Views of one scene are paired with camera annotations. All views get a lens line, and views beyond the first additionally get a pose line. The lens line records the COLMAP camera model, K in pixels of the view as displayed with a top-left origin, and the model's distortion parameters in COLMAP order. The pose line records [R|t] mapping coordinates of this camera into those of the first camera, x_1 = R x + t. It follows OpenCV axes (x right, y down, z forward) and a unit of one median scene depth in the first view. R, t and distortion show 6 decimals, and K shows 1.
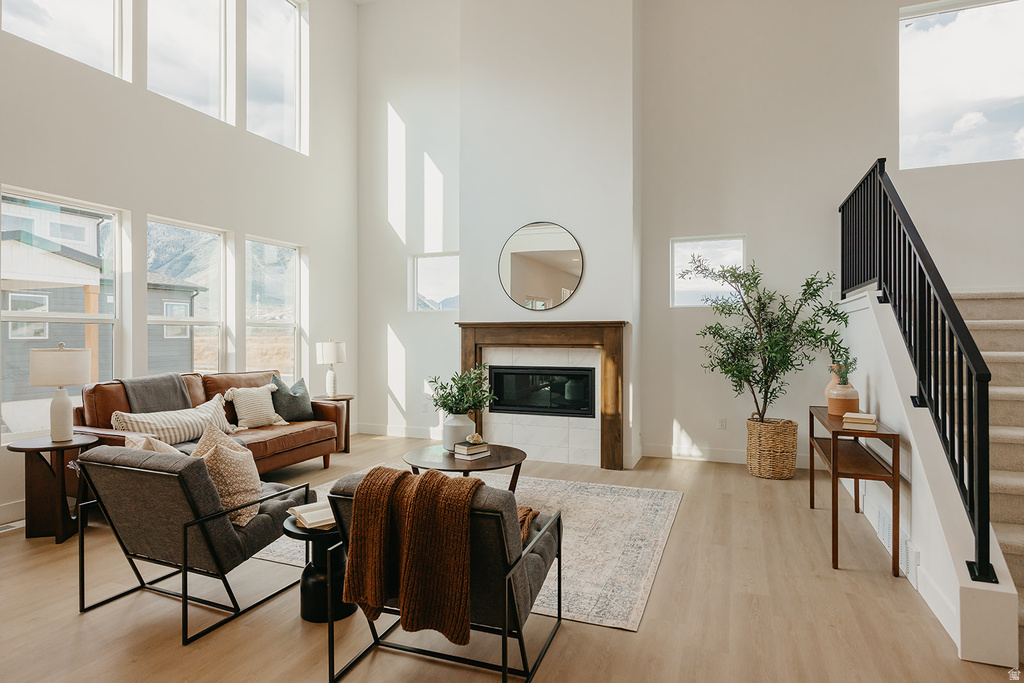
lens RADIAL K [[557.7, 0, 518.3], [0, 557.7, 336.7], [0, 0, 1]] dist [-0.007644, -0.002399]
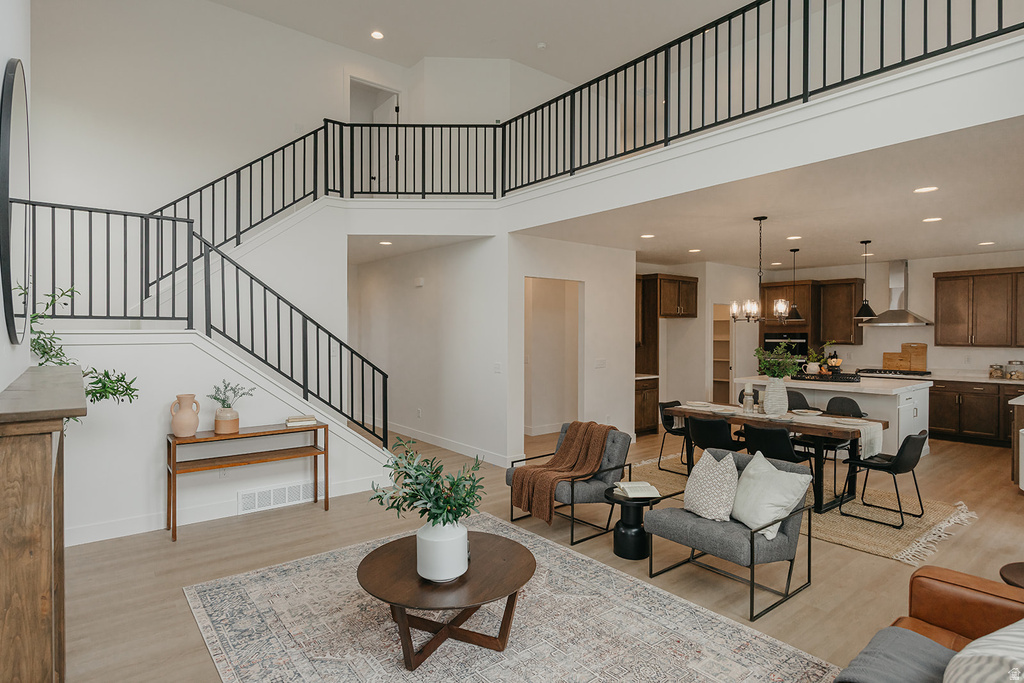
lens RADIAL K [[543.7, 0, 511.2], [0, 543.7, 336.4], [0, 0, 1]] dist [-0.002088, -0.003816]
pose [[-0.868235, -0.011665, 0.496017, -0.373363], [-0.006799, 0.999909, 0.011614, -0.059450], [-0.496107, 0.006711, -0.868235, 1.171607]]
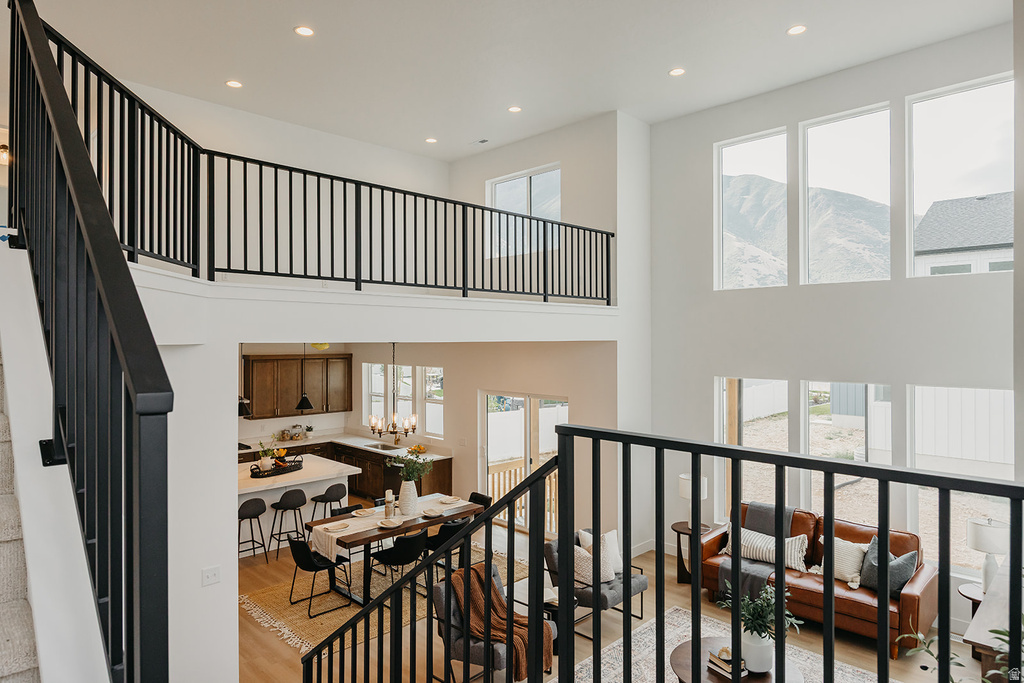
lens RADIAL K [[611.8, 0, 517.2], [0, 611.8, 337.0], [0, 0, 1]] dist [-0.014002, -0.000353]
pose [[-0.390708, -0.009509, -0.920466, 0.791525], [-0.005879, 0.999952, -0.007834, -0.272934], [0.920496, 0.002351, -0.390745, 0.804074]]
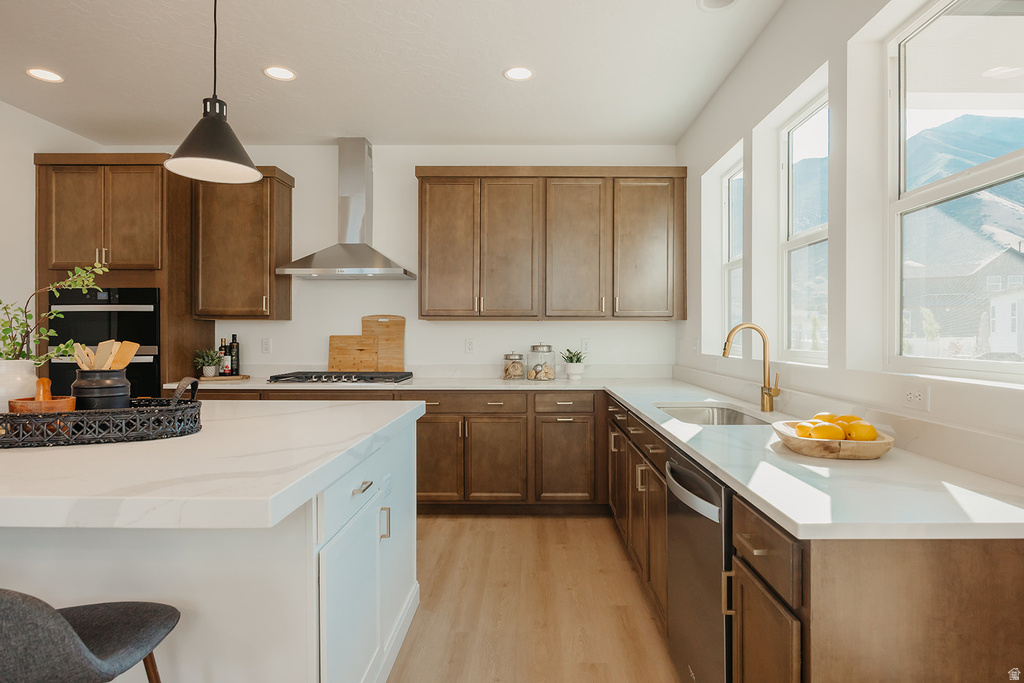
lens RADIAL K [[557.7, 0, 531.2], [0, 557.7, 338.7], [0, 0, 1]] dist [-0.007644, -0.002399]
pose [[-0.931716, -0.006265, -0.363135, -0.517121], [-0.008487, 0.999954, 0.004525, -0.000714], [0.363089, 0.007298, -0.931726, 0.032620]]
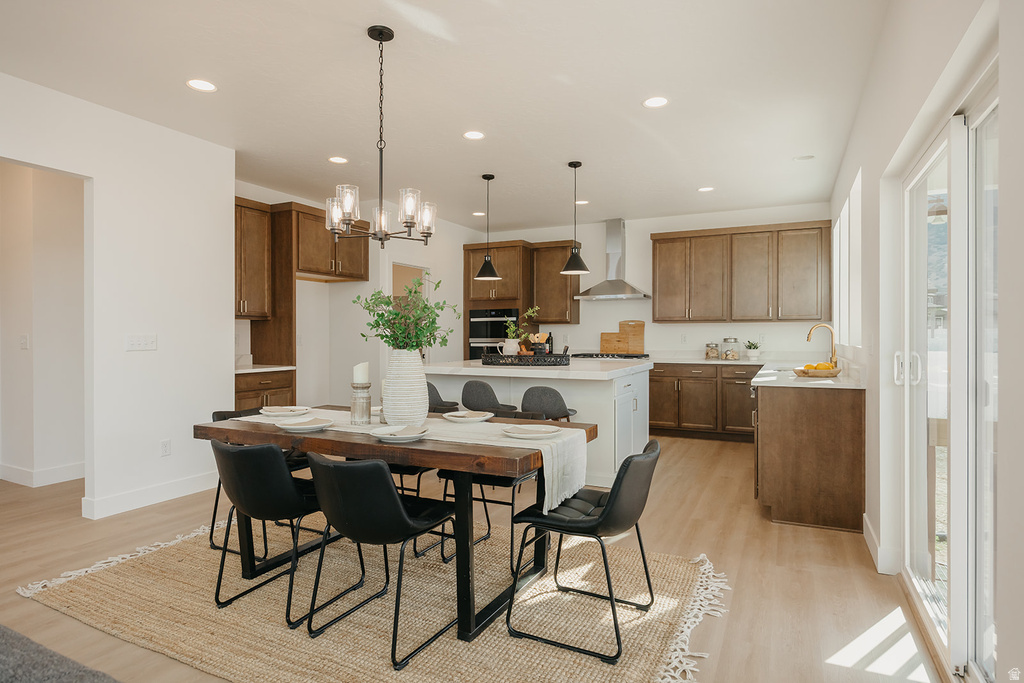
lens RADIAL K [[557.7, 0, 514.0], [0, 557.7, 335.9], [0, 0, 1]] dist [-0.007644, -0.002399]
pose [[-0.996398, -0.007083, 0.084503, -0.440371], [-0.007038, 0.999975, 0.000830, 0.008715], [-0.084507, 0.000232, -0.996423, 0.577215]]
